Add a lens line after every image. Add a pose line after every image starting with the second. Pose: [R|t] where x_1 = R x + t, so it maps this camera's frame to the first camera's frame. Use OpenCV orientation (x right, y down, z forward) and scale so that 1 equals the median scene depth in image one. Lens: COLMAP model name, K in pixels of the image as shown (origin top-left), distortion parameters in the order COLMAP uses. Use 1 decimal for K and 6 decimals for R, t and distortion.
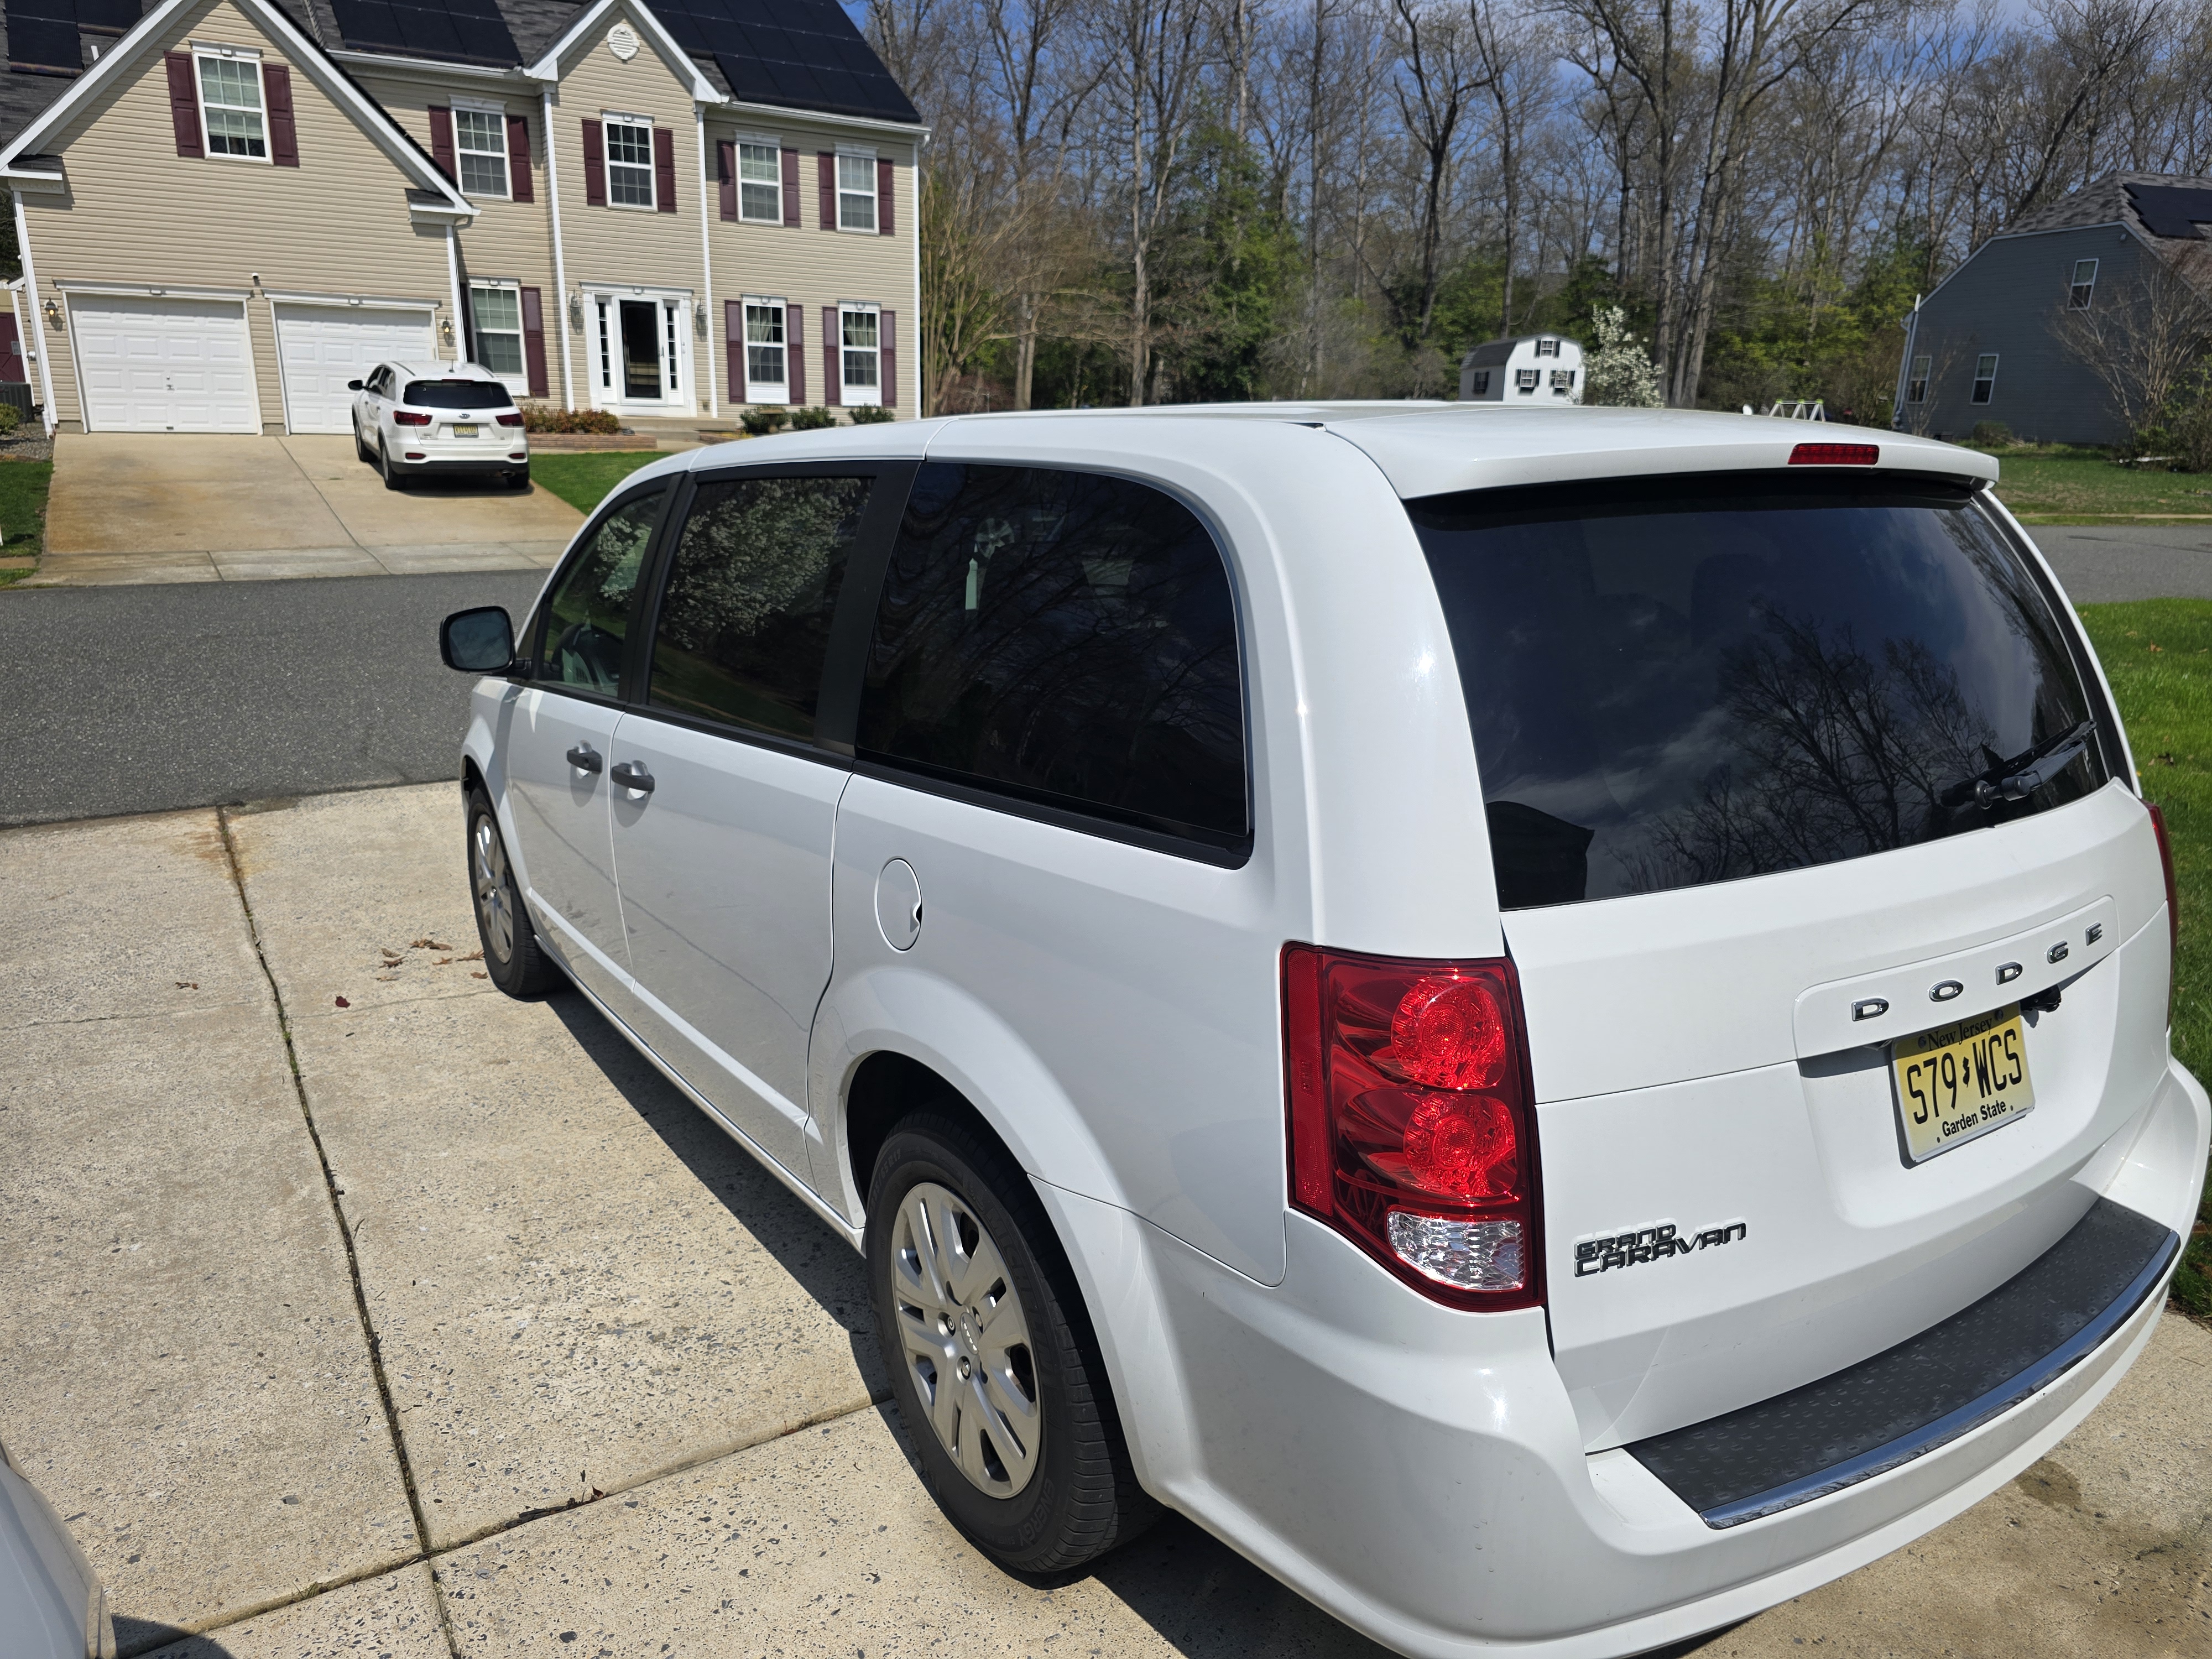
lens RADIAL K [[1511.4, 0, 1100.4], [0, 1511.4, 827.0], [0, 0, 1]] dist [0.032614, -0.032812]
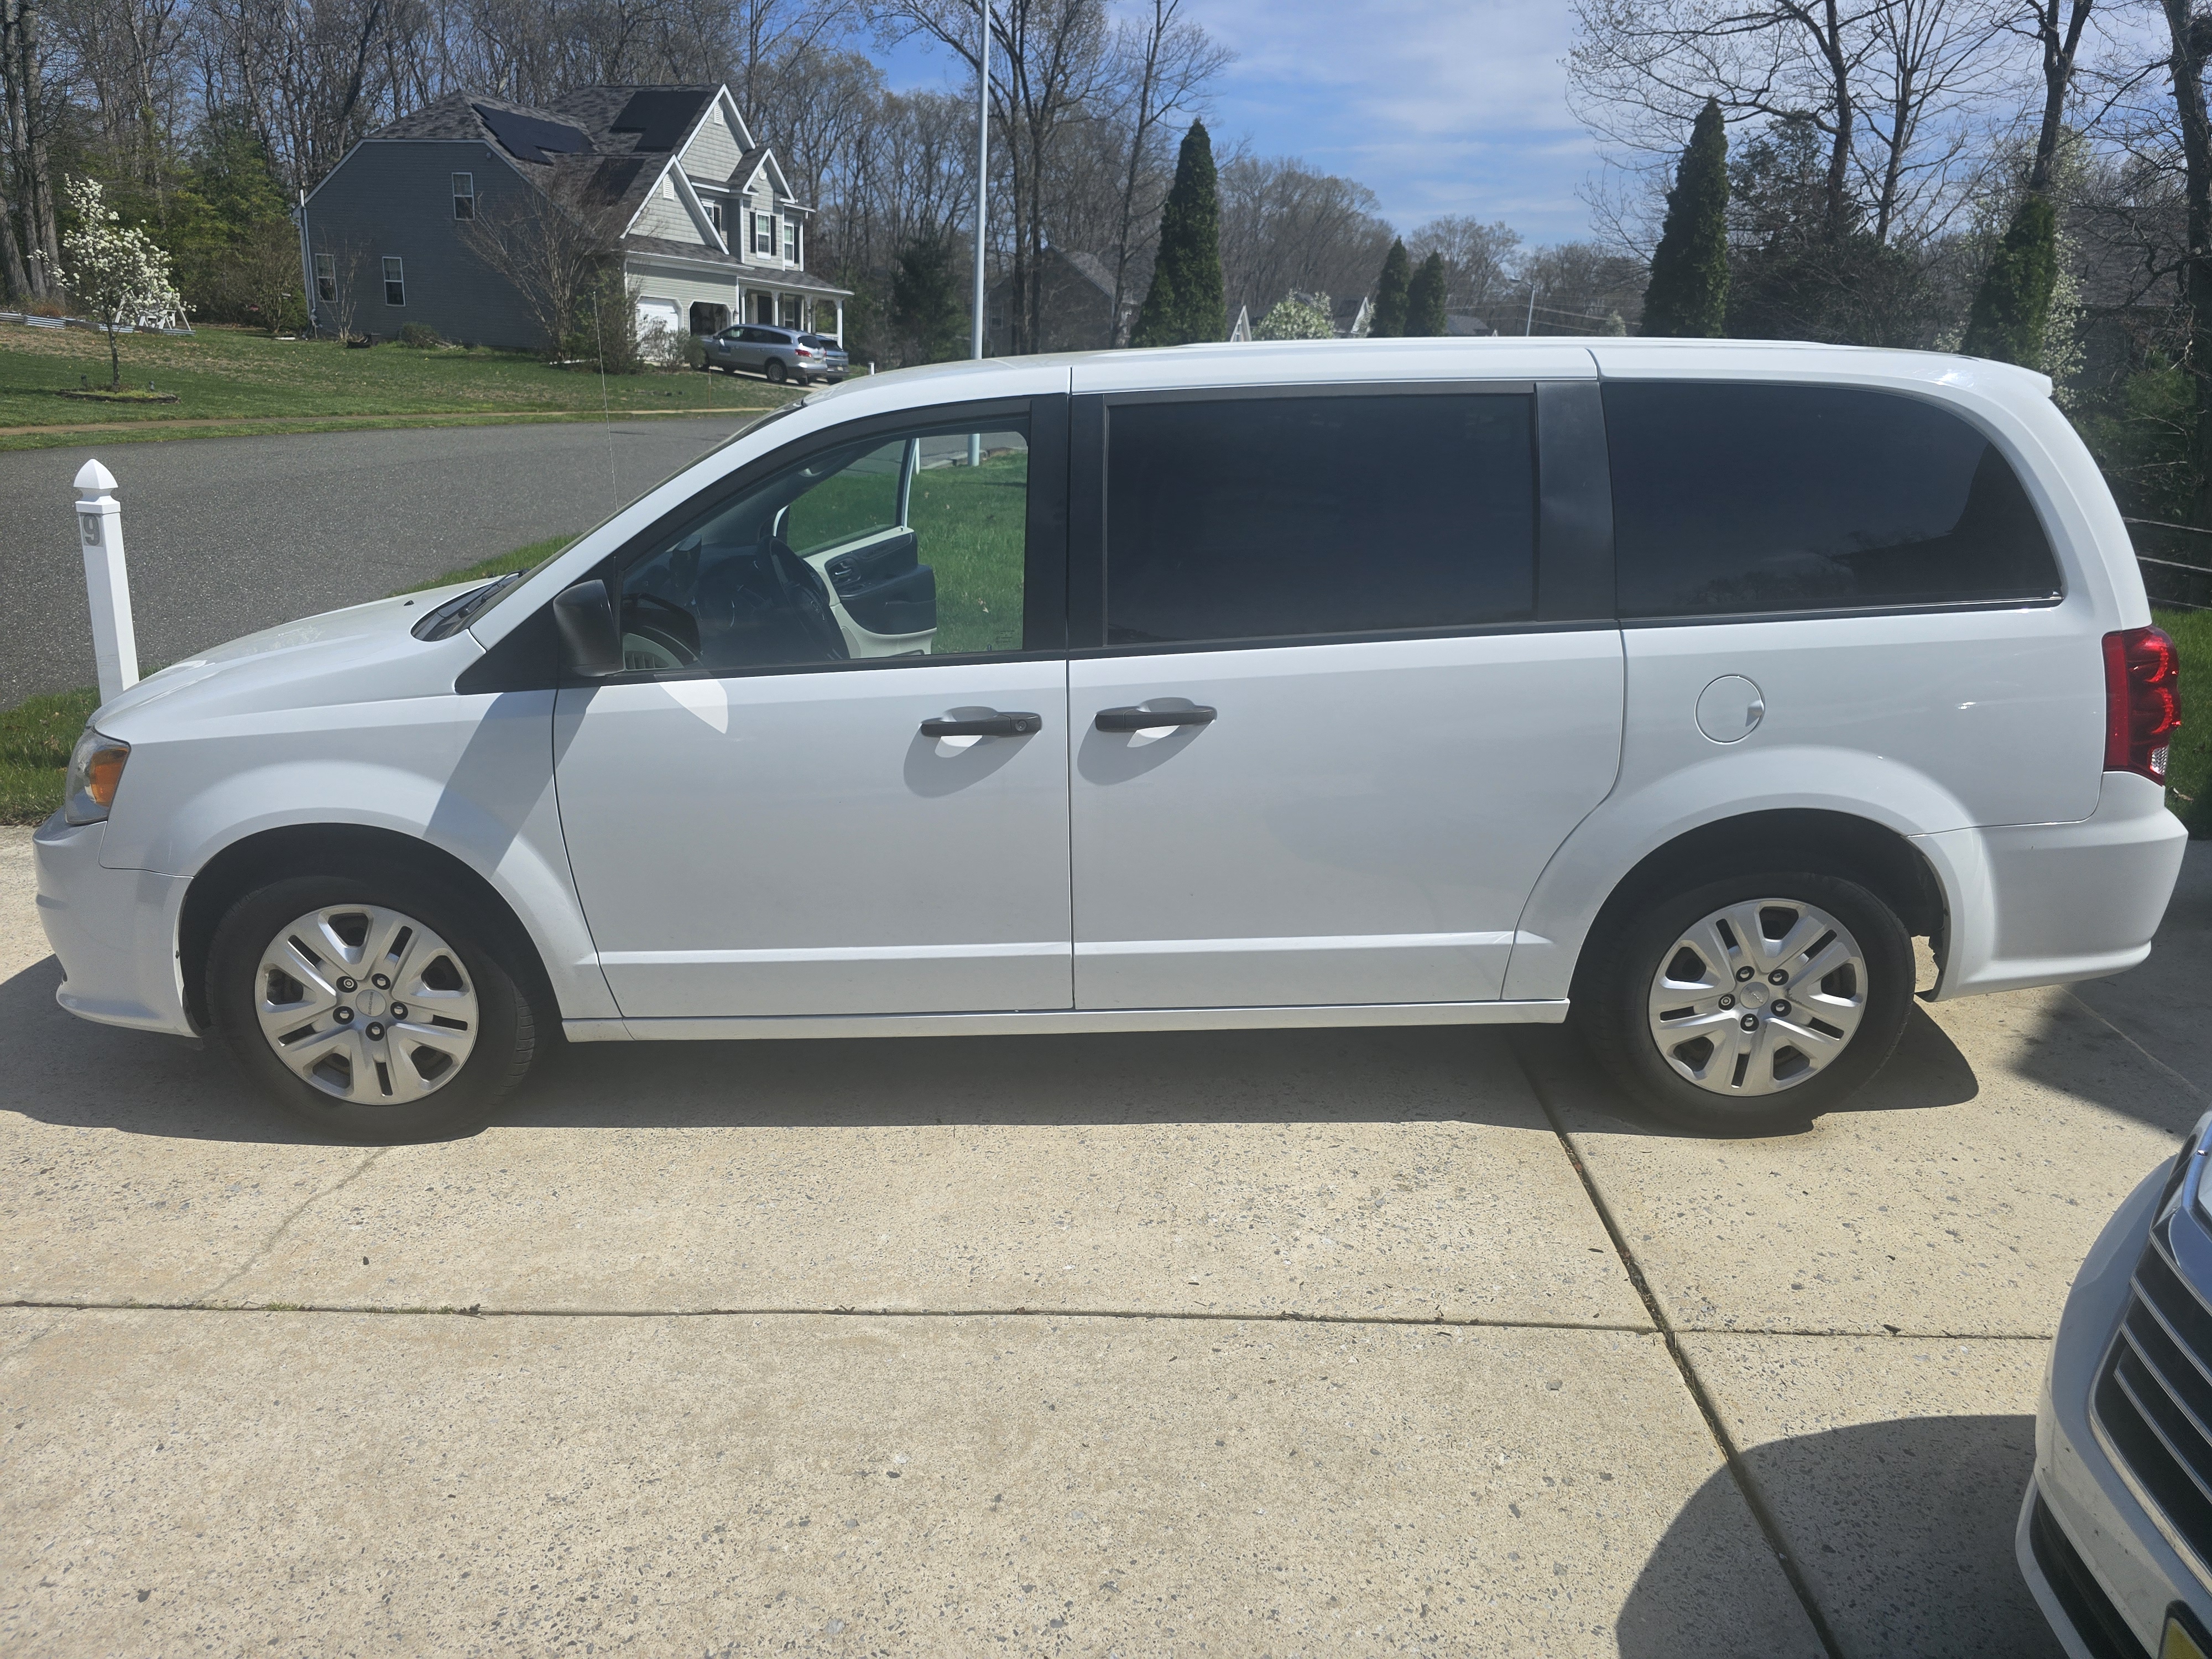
lens RADIAL K [[1511.4, 0, 1096.1], [0, 1511.4, 831.0], [0, 0, 1]] dist [0.032614, -0.032812]
pose [[0.543913, -0.243806, 0.802943, -1.137481], [0.191456, 0.967680, 0.164135, -0.128270], [-0.817009, 0.064453, 0.573012, 0.492644]]
